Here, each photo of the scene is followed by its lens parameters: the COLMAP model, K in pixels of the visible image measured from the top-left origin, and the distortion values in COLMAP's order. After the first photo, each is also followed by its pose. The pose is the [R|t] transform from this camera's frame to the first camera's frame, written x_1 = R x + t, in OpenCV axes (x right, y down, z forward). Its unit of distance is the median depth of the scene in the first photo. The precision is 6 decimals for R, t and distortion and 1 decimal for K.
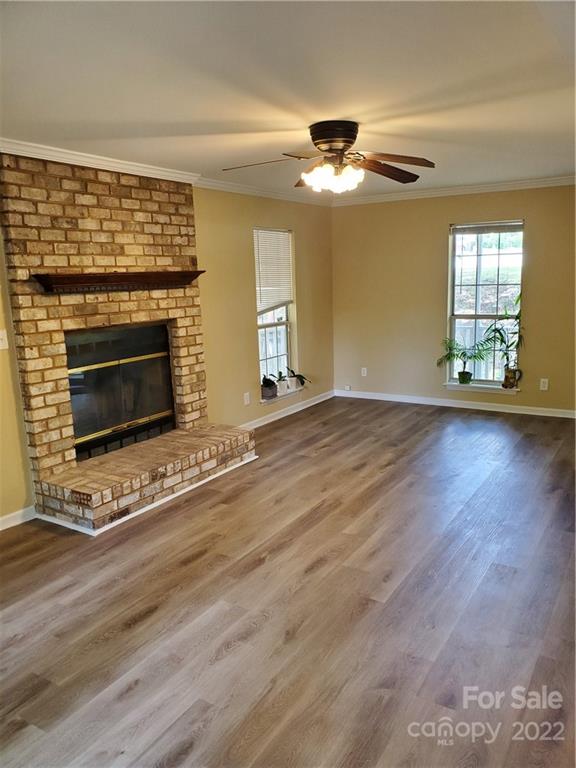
lens RADIAL K [[575.9, 0, 287.4], [0, 575.9, 417.1], [0, 0, 1]] dist [0.003205, -0.075916]
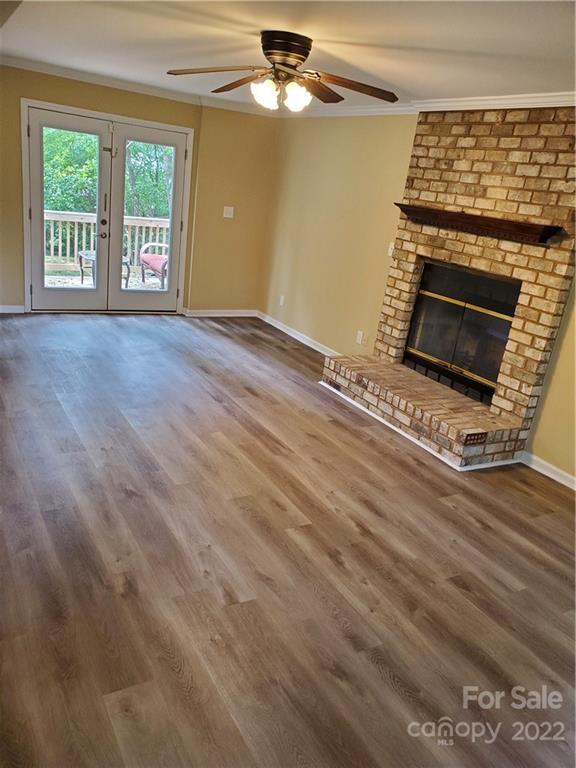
lens RADIAL K [[602.8, 0, 284.7], [0, 602.8, 386.1], [0, 0, 1]] dist [0.104548, -0.092843]
pose [[-0.468348, 0.253370, -0.846436, 0.833242], [-0.327840, 0.839777, 0.432777, -0.348829], [0.820470, 0.480186, -0.310242, 1.186693]]
